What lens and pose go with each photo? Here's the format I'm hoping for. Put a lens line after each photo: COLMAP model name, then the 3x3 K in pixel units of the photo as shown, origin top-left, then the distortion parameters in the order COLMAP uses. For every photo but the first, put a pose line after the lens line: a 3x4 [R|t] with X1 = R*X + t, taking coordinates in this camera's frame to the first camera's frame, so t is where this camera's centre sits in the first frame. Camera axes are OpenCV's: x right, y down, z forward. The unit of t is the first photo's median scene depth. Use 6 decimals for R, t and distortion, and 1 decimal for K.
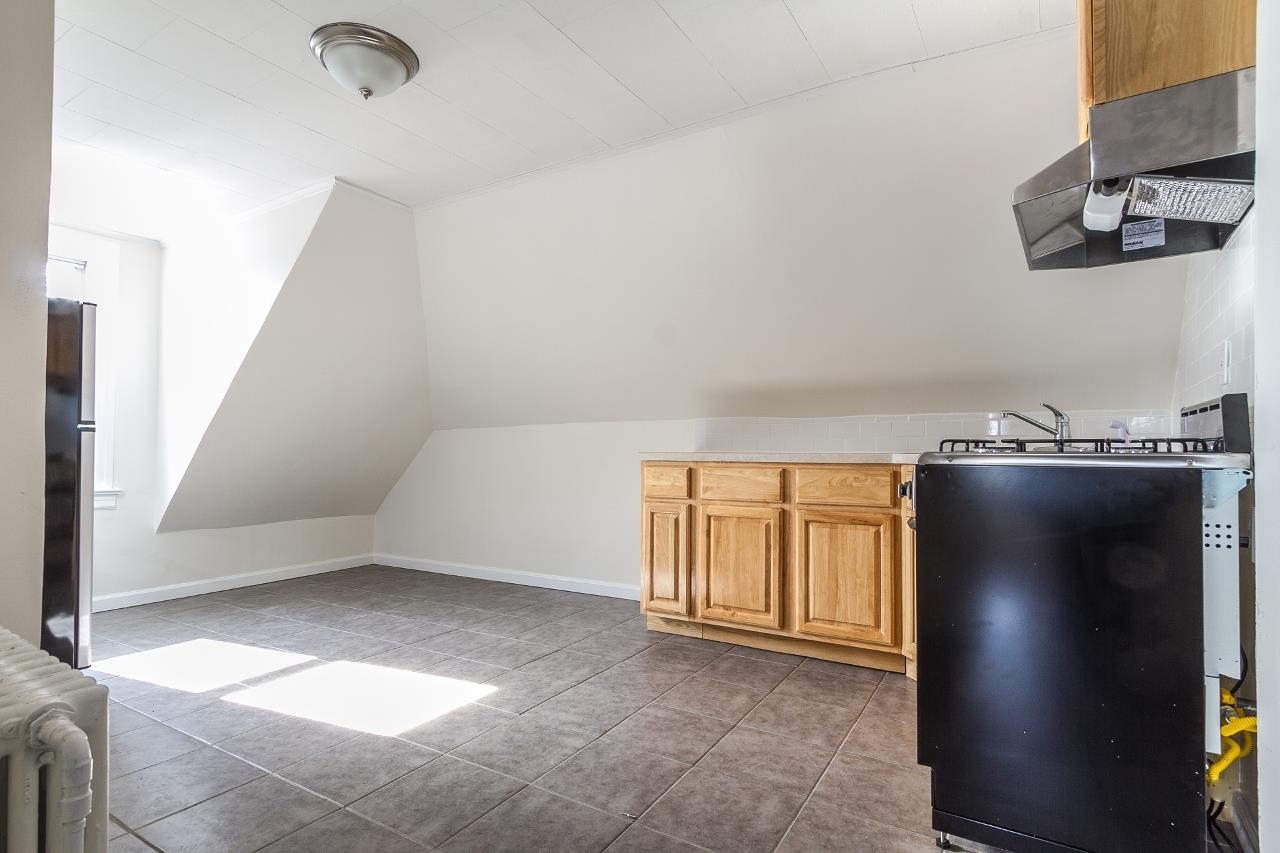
lens RADIAL K [[656.4, 0, 628.9], [0, 656.4, 441.5], [0, 0, 1]] dist [-0.001007, -0.000323]
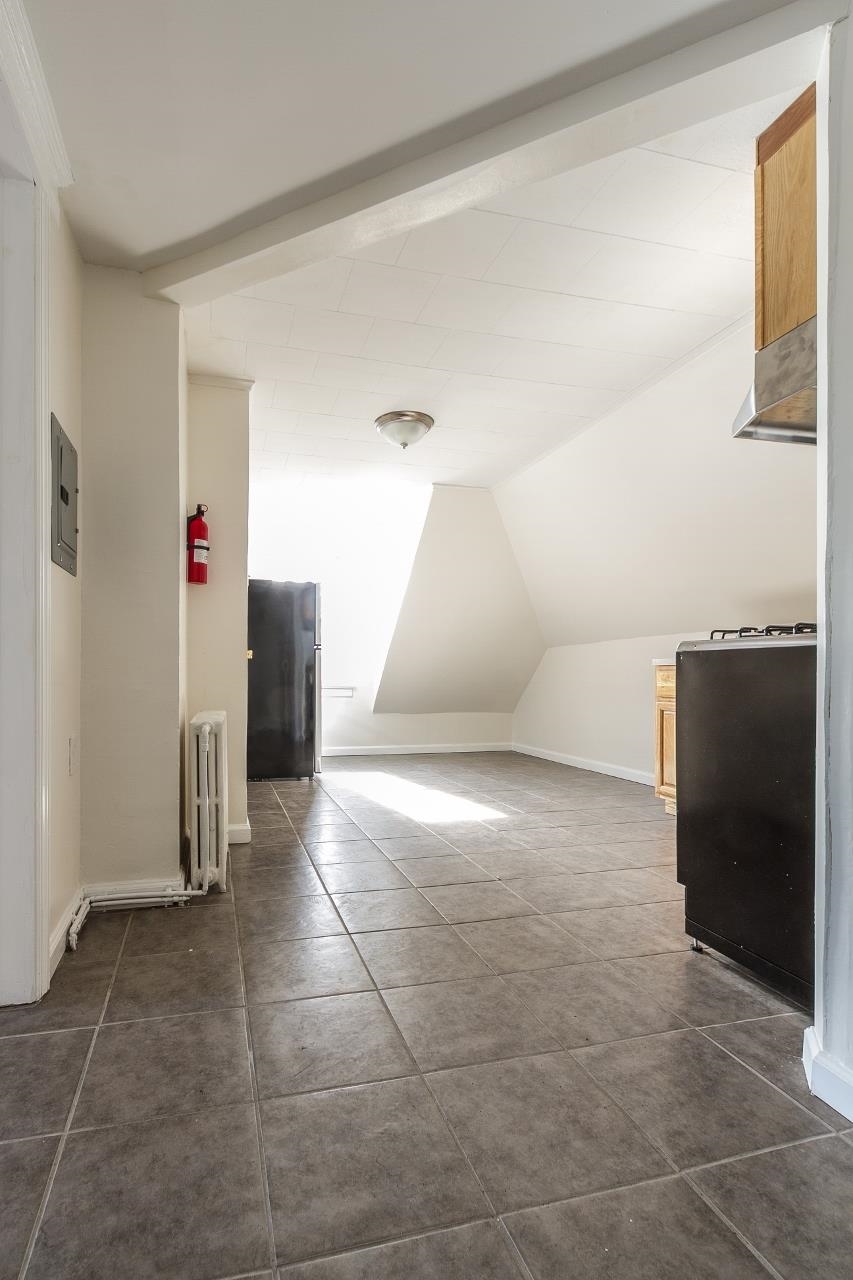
lens RADIAL K [[600.9, 0, 359.1], [0, 600.9, 671.0], [0, 0, 1]] dist [0.004230, 0.000075]
pose [[0.717602, 0.001153, -0.696453, 0.463268], [0.002697, 0.999987, 0.004436, 0.038956], [0.696448, -0.005062, 0.717589, -0.162896]]
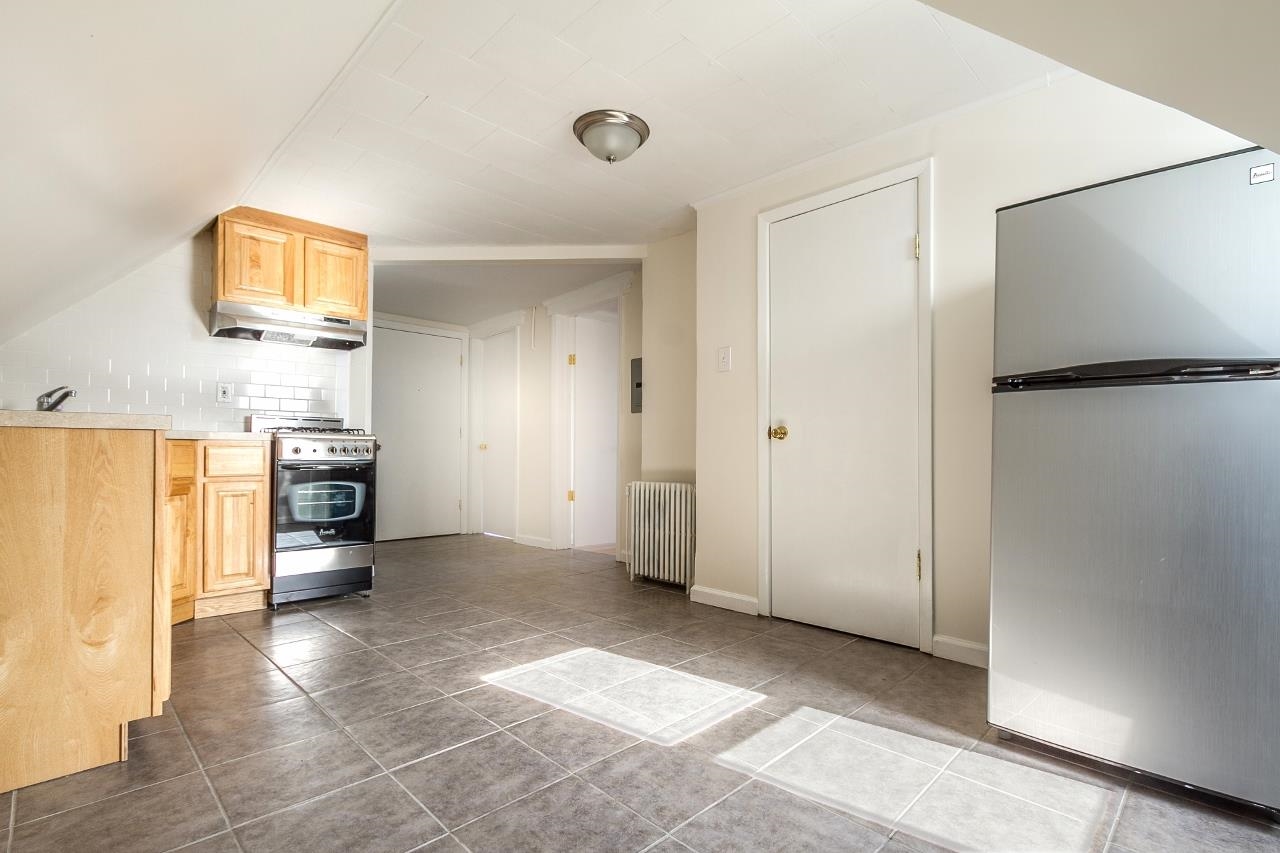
lens RADIAL K [[600.9, 0, 646.1], [0, 600.9, 456.7], [0, 0, 1]] dist [0.004230, 0.000075]
pose [[-0.976165, -0.010607, 0.216772, -0.572184], [-0.012297, 0.999904, -0.006451, 0.056029], [-0.216683, -0.008963, -0.976201, 1.674656]]
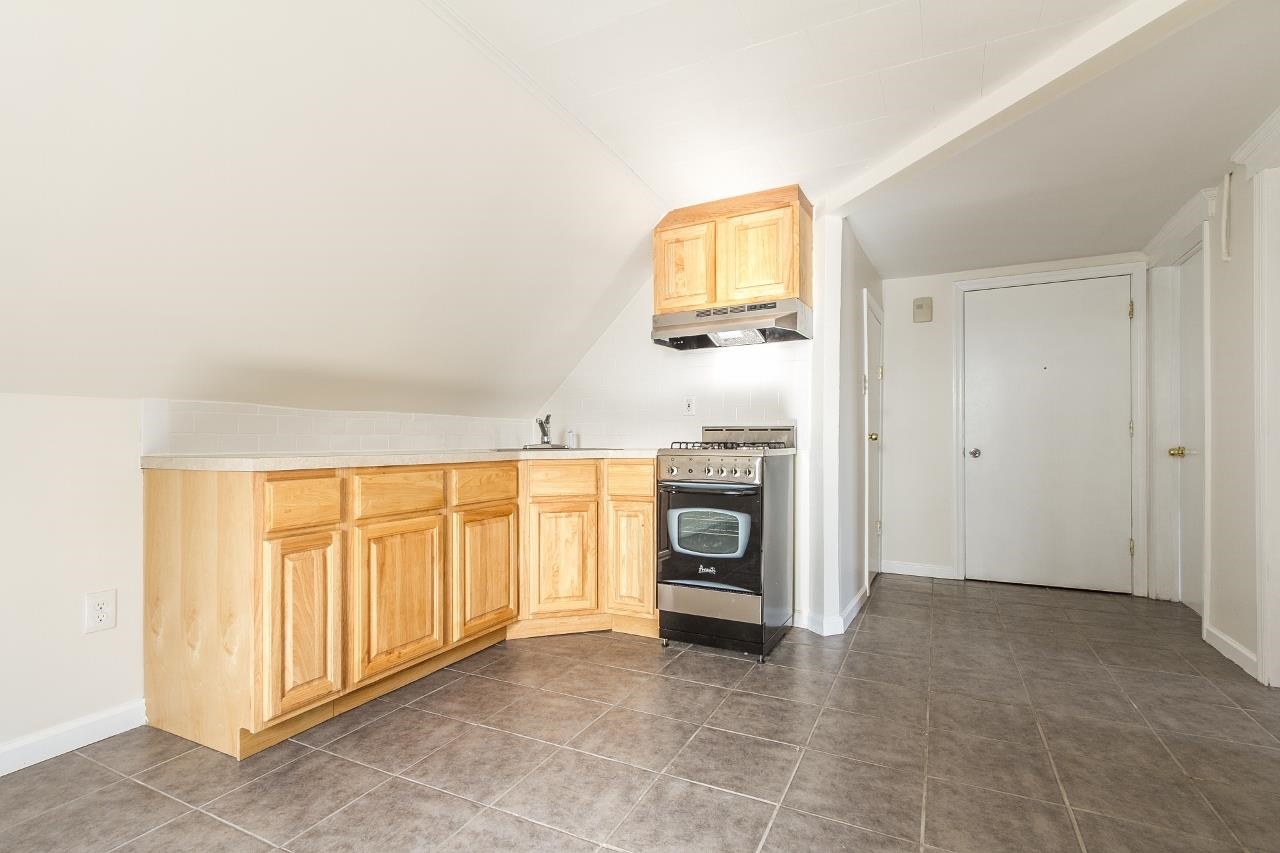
lens RADIAL K [[600.9, 0, 641.3], [0, 600.9, 443.2], [0, 0, 1]] dist [0.004230, 0.000075]
pose [[-0.100599, -0.004369, 0.994917, -0.657383], [-0.010639, 0.999938, 0.003315, -0.001987], [-0.994870, -0.010251, -0.100639, 0.853412]]
